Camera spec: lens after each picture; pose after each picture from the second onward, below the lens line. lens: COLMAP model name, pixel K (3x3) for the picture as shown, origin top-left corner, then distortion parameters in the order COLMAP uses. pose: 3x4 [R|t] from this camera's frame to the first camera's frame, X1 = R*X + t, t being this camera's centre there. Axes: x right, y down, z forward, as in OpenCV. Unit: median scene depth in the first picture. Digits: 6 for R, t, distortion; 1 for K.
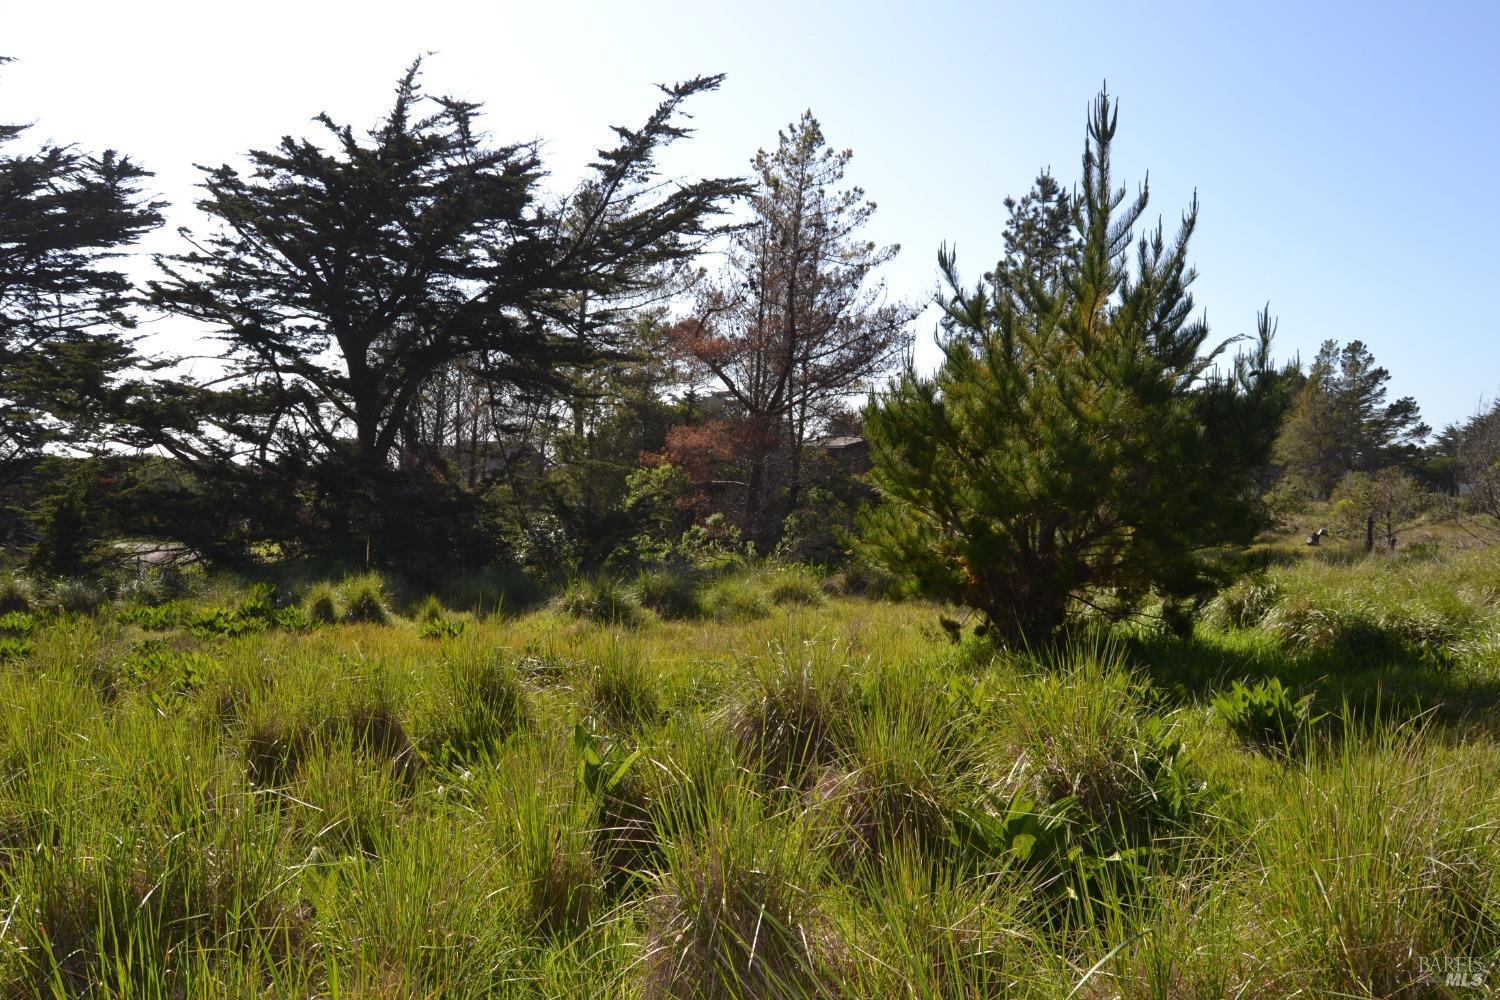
lens RADIAL K [[1338.3, 0, 748.5], [0, 1338.3, 490.4], [0, 0, 1]] dist [-0.054577, 0.002680]
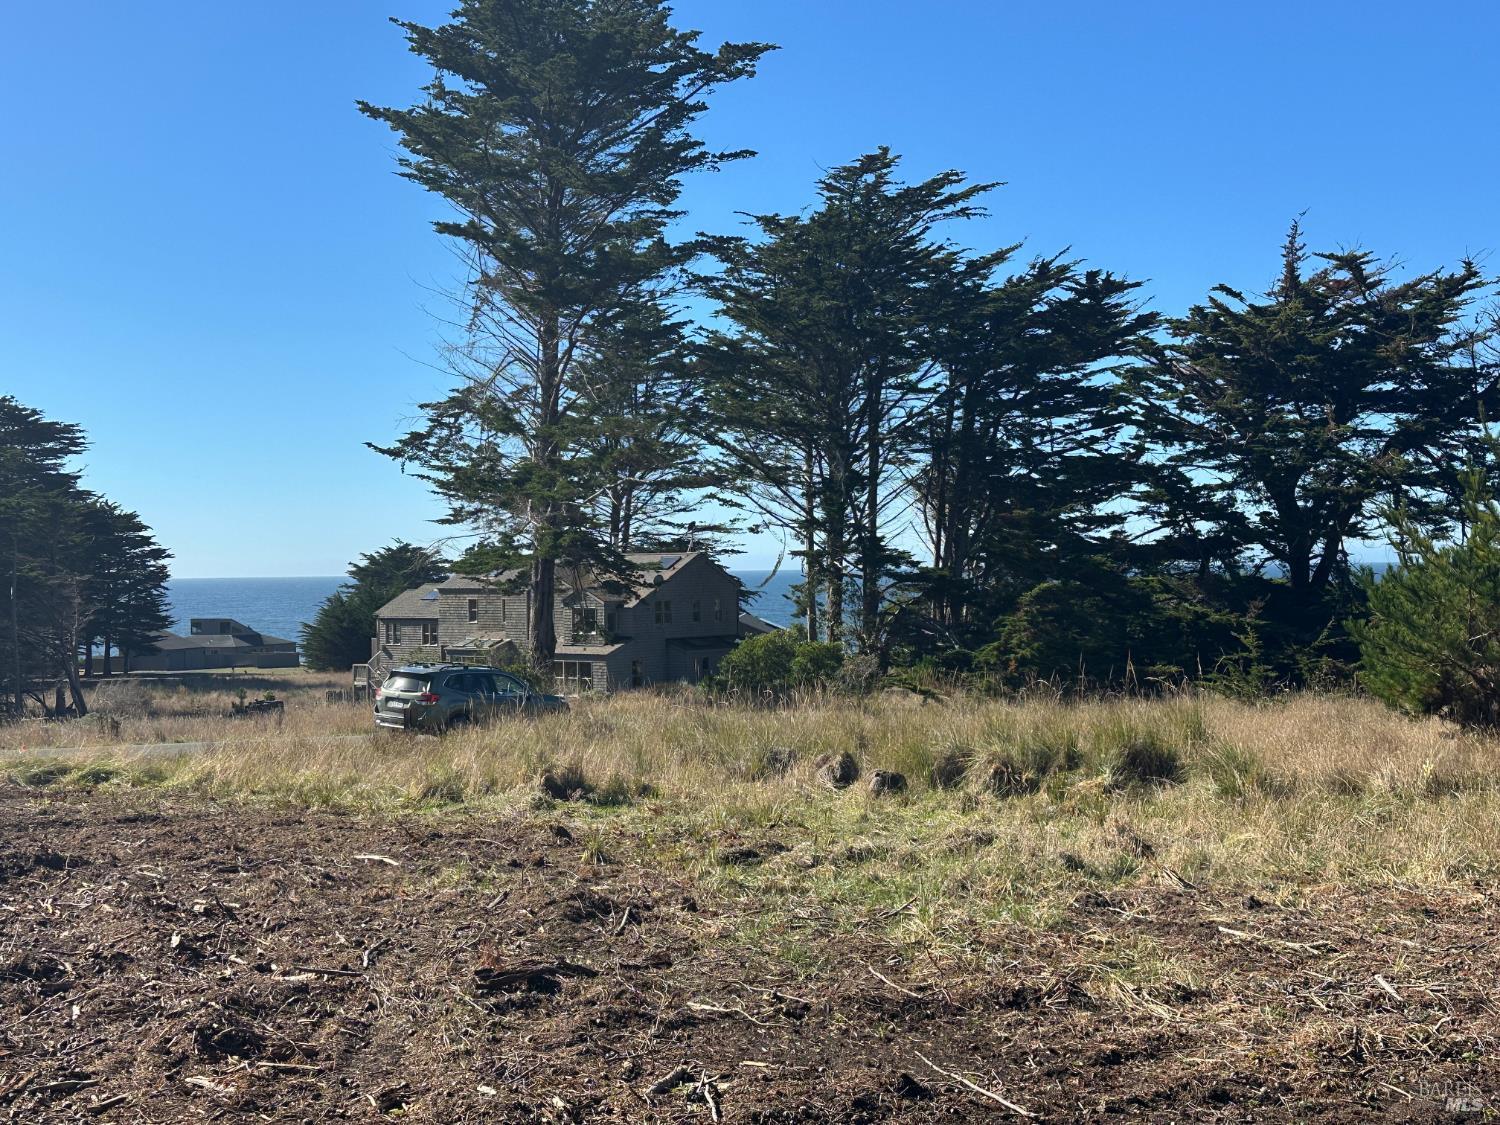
lens RADIAL K [[1839.8, 0, 715.8], [0, 1839.8, 549.9], [0, 0, 1]] dist [0.090026, 0.000000]
pose [[0.768175, -0.044880, -0.638665, 0.260362], [0.027368, 0.998930, -0.037278, -0.019256], [0.639654, 0.011157, 0.768582, -0.343017]]
